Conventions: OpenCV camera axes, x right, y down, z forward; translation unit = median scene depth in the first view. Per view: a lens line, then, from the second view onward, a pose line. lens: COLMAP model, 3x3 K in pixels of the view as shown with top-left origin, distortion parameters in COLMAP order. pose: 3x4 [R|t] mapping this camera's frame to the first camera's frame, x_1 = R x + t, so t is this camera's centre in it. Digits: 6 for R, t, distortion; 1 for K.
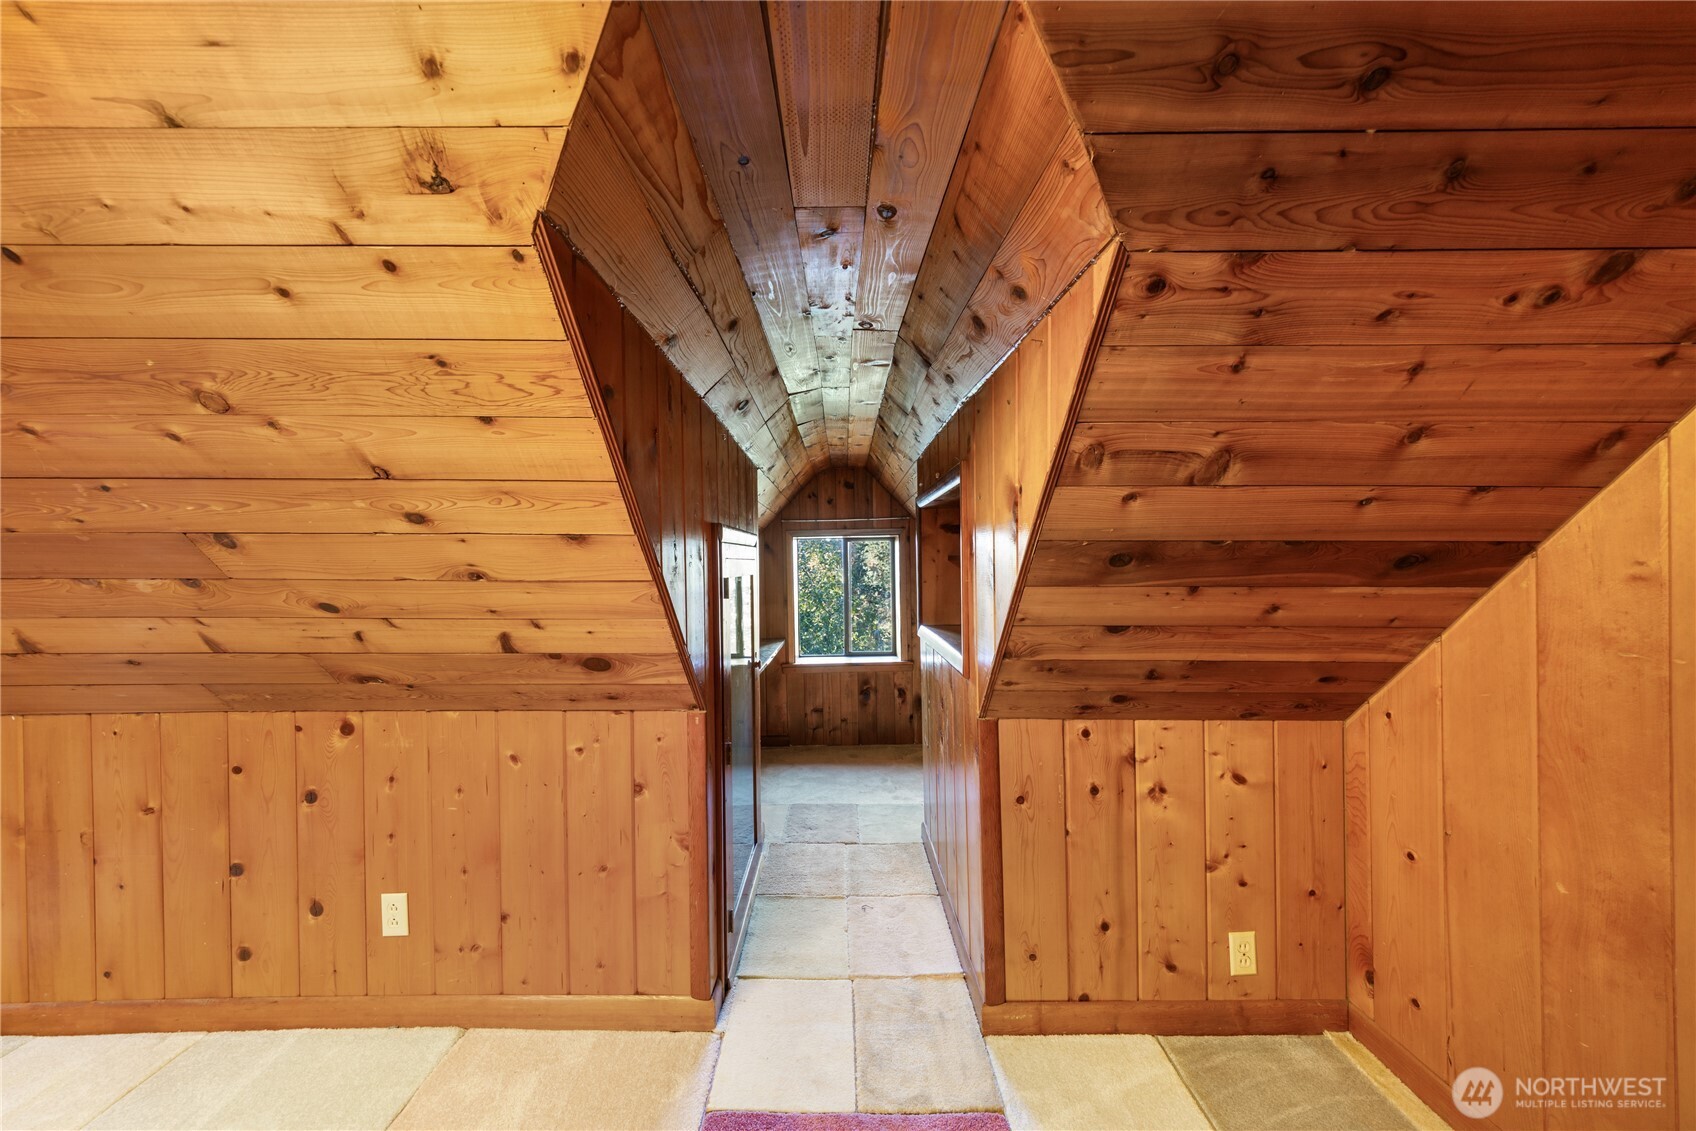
lens RADIAL K [[593.2, 0, 843.7], [0, 593.2, 564.1], [0, 0, 1]] dist [0.011633, -0.000077]
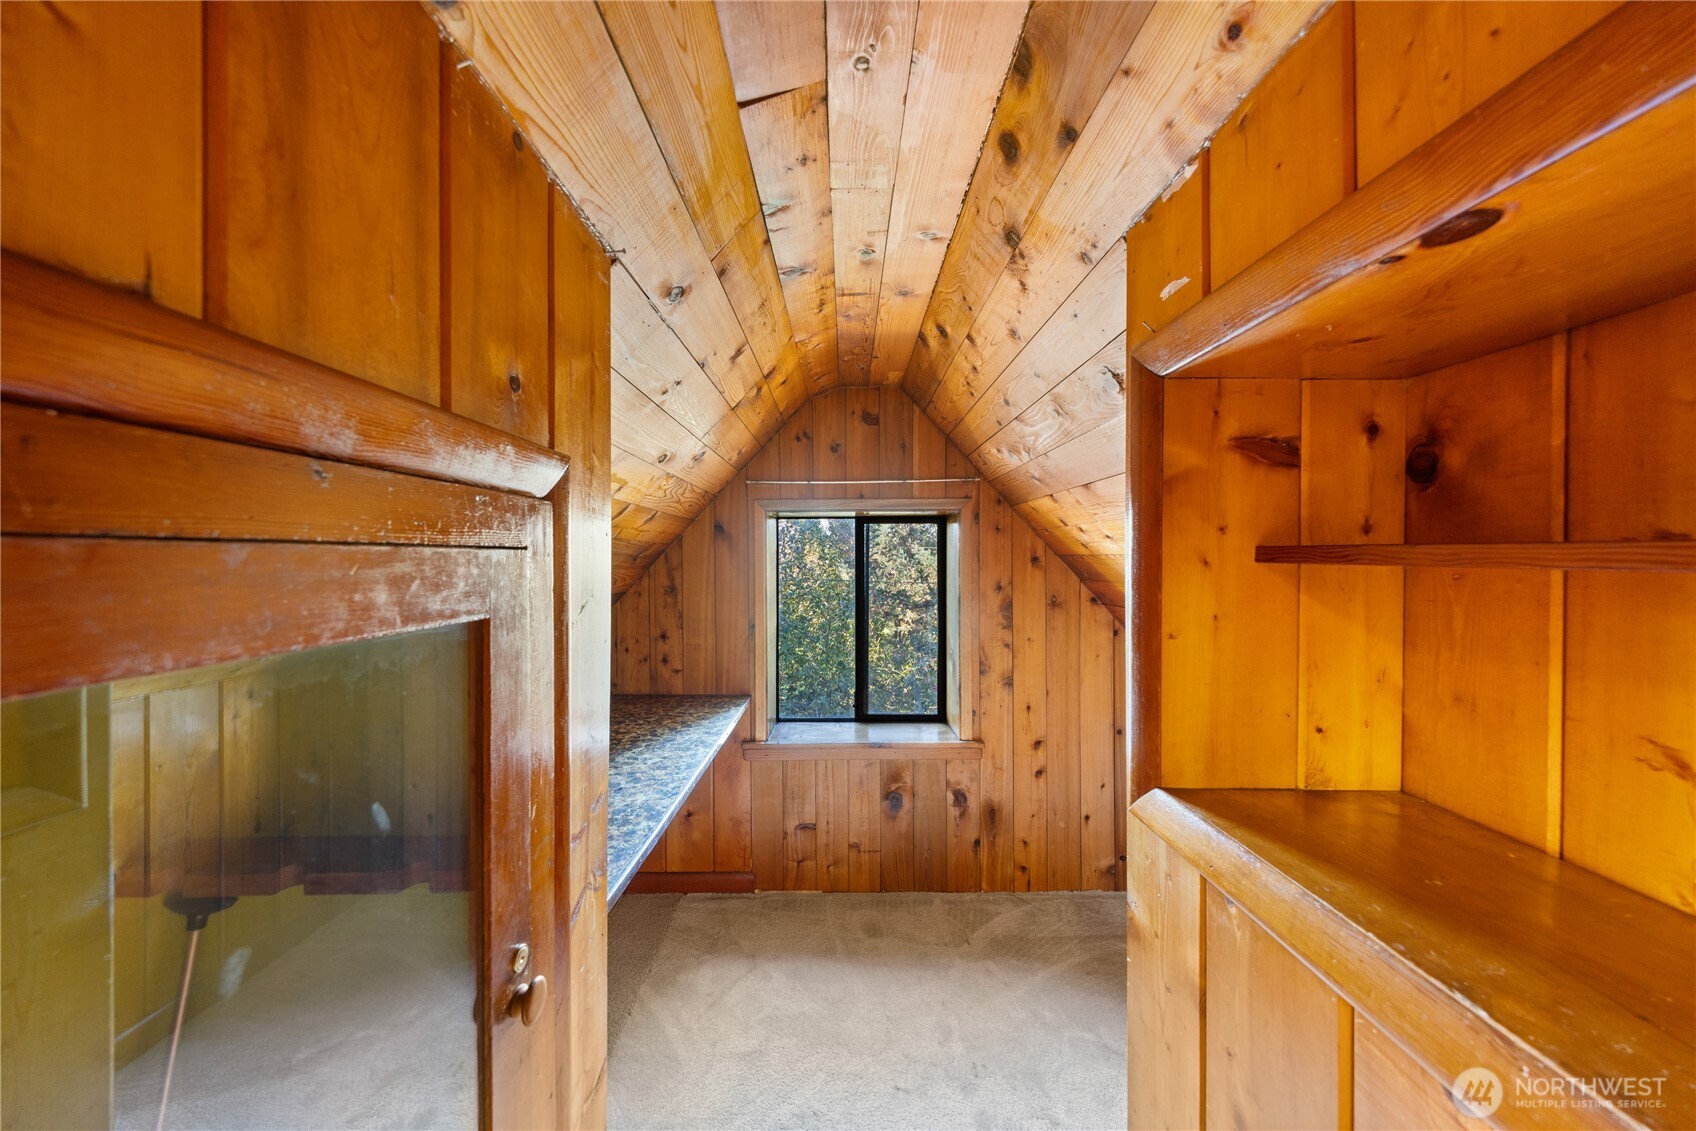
lens RADIAL K [[593.2, 0, 849.4], [0, 593.2, 560.5], [0, 0, 1]] dist [0.011633, -0.000077]
pose [[0.999839, 0.016128, 0.007910, -0.012651], [-0.016142, 0.999868, 0.001674, -0.002392], [-0.007882, -0.001802, 0.999967, 0.451251]]
